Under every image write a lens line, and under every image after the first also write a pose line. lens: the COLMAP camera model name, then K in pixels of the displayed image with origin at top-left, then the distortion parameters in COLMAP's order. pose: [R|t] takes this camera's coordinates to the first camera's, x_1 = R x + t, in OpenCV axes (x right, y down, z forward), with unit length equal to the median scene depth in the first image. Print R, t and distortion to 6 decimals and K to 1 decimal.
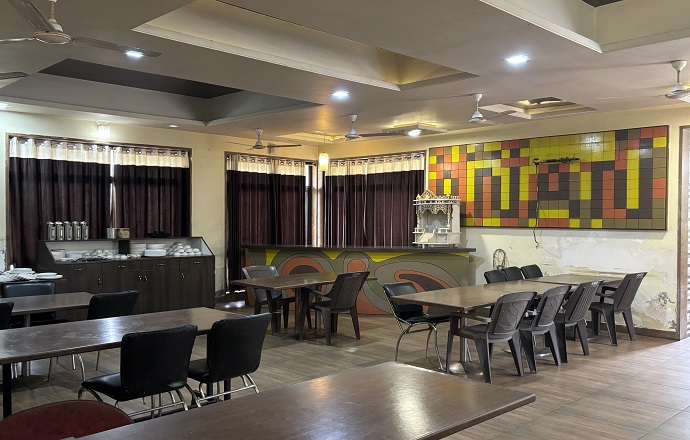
lens RADIAL K [[625.4, 0, 345.6], [0, 625.4, 220.3], [0, 0, 1]] dist [0.020806, -0.008313]
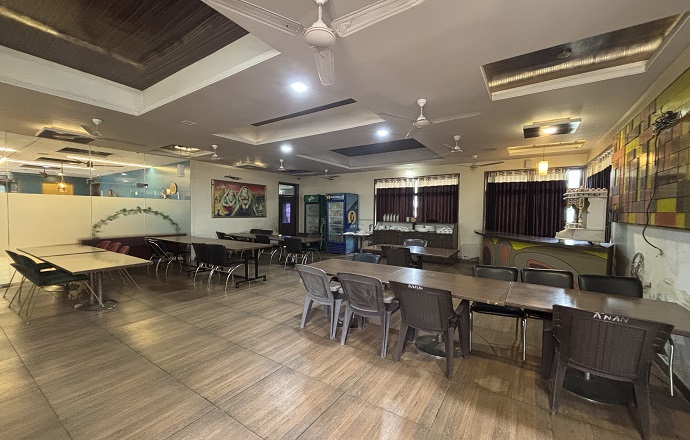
lens RADIAL K [[280.8, 0, 342.3], [0, 280.8, 223.5], [0, 0, 1]] dist [0.004744, -0.000033]
pose [[0.193966, 0.039018, -0.980232, 0.549226], [-0.013305, 0.999221, 0.037141, 0.001587], [0.980918, 0.005838, 0.194334, 0.614385]]
